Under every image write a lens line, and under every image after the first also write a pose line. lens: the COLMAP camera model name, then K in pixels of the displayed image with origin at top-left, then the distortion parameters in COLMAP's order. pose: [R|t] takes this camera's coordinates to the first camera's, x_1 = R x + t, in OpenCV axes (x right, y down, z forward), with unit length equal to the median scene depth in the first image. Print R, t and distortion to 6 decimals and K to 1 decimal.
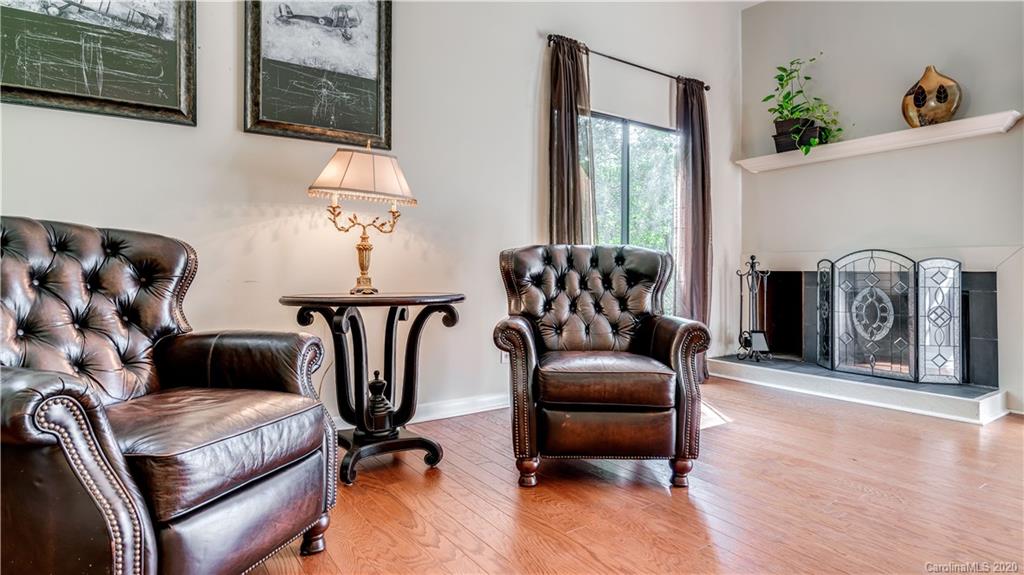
lens RADIAL K [[540.0, 0, 510.9], [0, 540.0, 262.0], [0, 0, 1]] dist [0.006572, 0.000622]
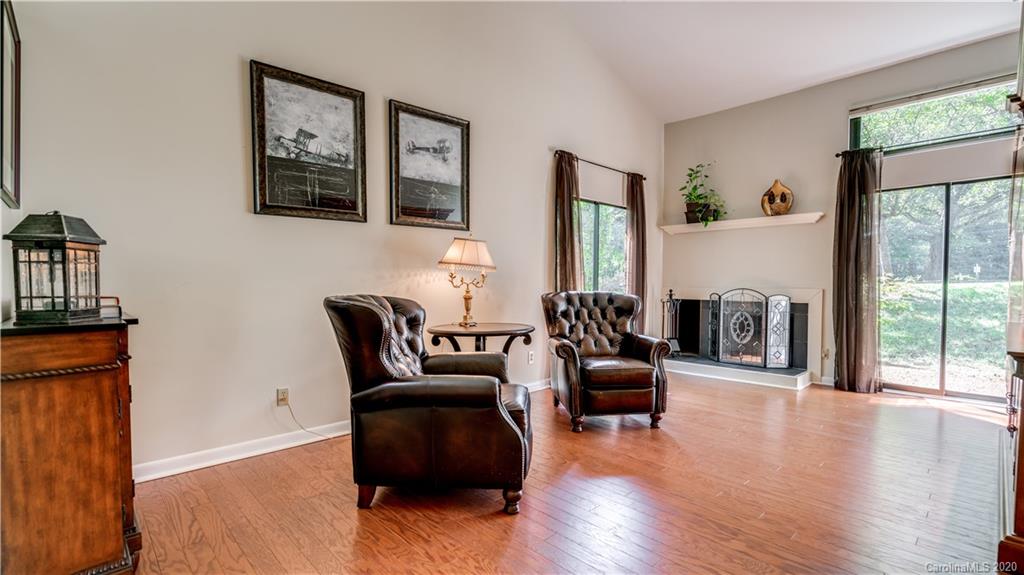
lens RADIAL K [[455.4, 0, 517.4], [0, 455.4, 296.5], [0, 0, 1]] dist [-0.002288, -0.000141]
pose [[0.987401, -0.005287, 0.158147, -0.327697], [-0.002468, 0.998806, 0.048796, -0.092599], [-0.158216, -0.048571, 0.986209, -0.368845]]
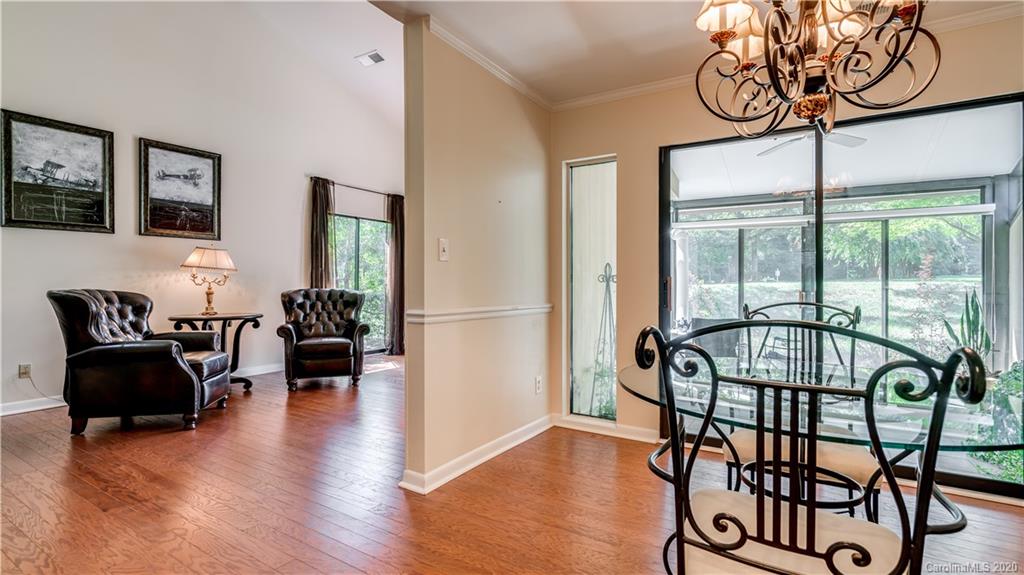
lens RADIAL K [[464.6, 0, 502.1], [0, 464.6, 283.3], [0, 0, 1]] dist [0.000822, 0.000402]
pose [[0.919881, 0.002893, 0.392187, 0.065087], [-0.010317, 0.999805, 0.016824, -0.101755], [-0.392062, -0.019522, 0.919731, -1.074131]]
